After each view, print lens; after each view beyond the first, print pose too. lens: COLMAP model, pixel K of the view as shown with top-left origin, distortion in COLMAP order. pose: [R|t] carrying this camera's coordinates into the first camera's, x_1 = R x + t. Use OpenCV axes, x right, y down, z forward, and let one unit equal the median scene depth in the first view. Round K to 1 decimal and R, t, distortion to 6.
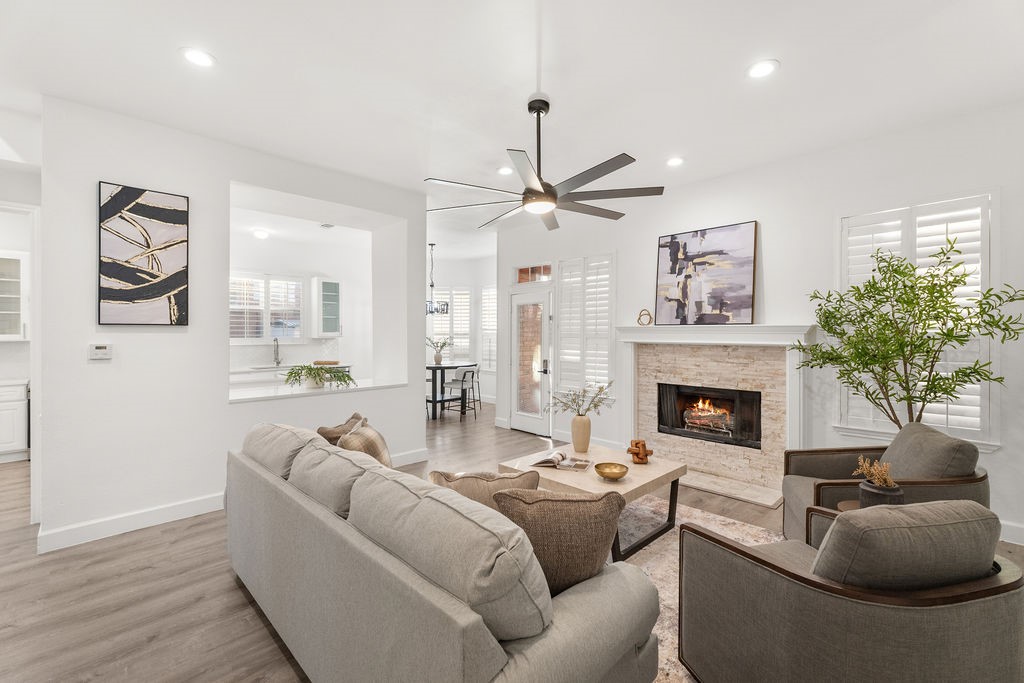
lens RADIAL K [[419.9, 0, 512.0], [0, 419.9, 341.5], [0, 0, 1]] dist [0.000595, 0.000009]
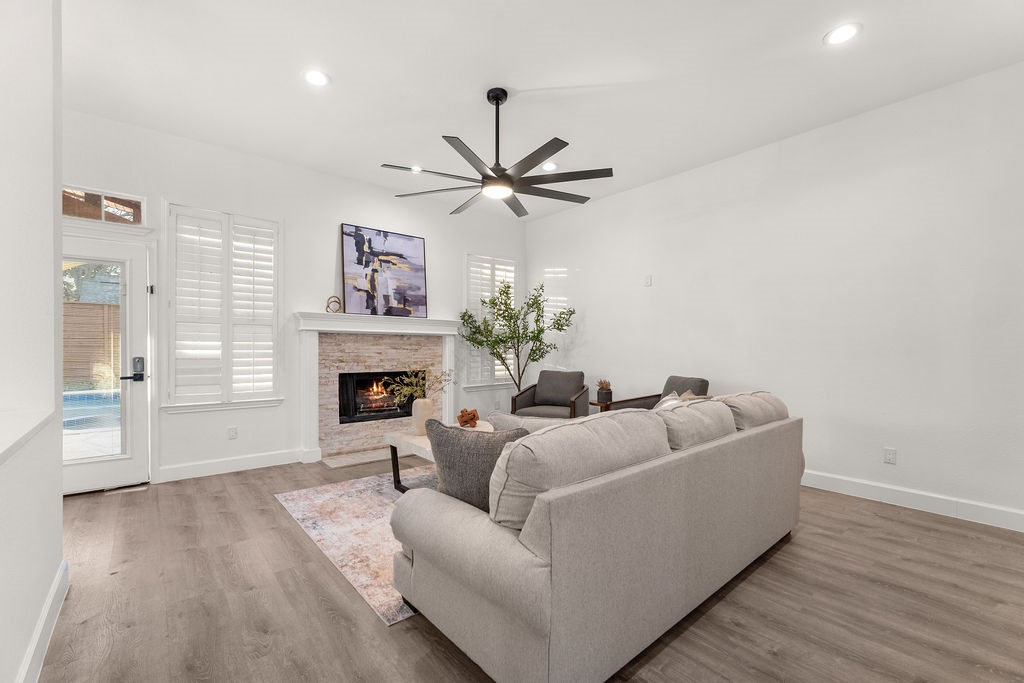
lens RADIAL K [[434.7, 0, 512.0], [0, 434.7, 341.5], [0, 0, 1]] dist [0.000707, 0.000038]
pose [[0.101091, 0.003264, 0.994872, -0.652931], [0.001574, 0.999993, -0.003440, 0.031491], [-0.994876, 0.001914, 0.101085, 0.537301]]
